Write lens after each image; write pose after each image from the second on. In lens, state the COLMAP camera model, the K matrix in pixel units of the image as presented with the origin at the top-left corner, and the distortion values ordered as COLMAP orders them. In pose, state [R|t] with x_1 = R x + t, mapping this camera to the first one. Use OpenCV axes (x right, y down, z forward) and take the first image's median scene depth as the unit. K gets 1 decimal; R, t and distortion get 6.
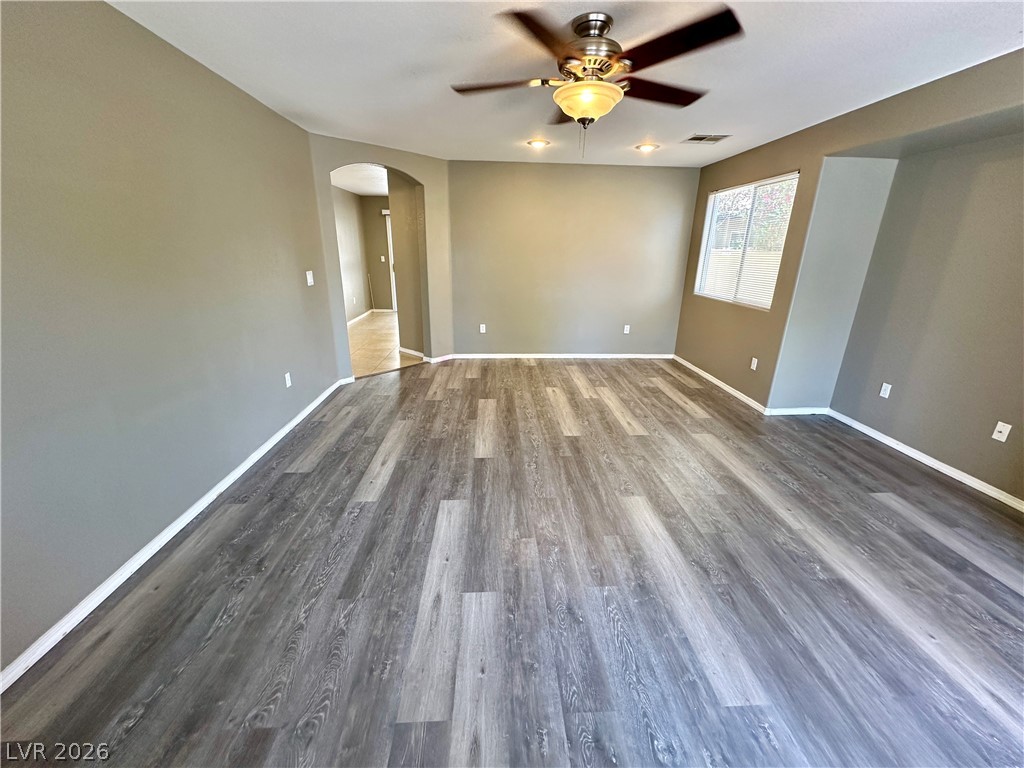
lens RADIAL K [[409.5, 0, 512.4], [0, 409.5, 384.8], [0, 0, 1]] dist [-0.001556, 0.000353]
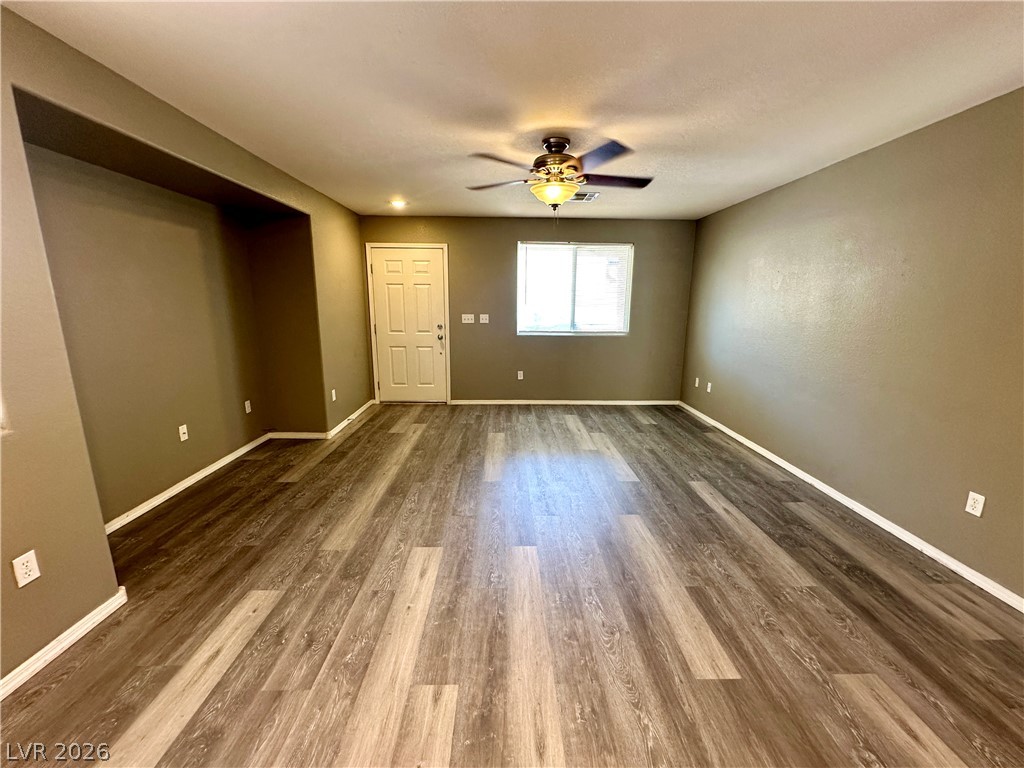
lens RADIAL K [[409.5, 0, 512.5], [0, 409.5, 385.4], [0, 0, 1]] dist [-0.001556, 0.000353]
pose [[-0.999266, -0.031555, 0.021721, 0.165144], [-0.016206, 0.861973, 0.506695, -0.490030], [-0.034711, 0.505972, -0.861851, 1.505248]]
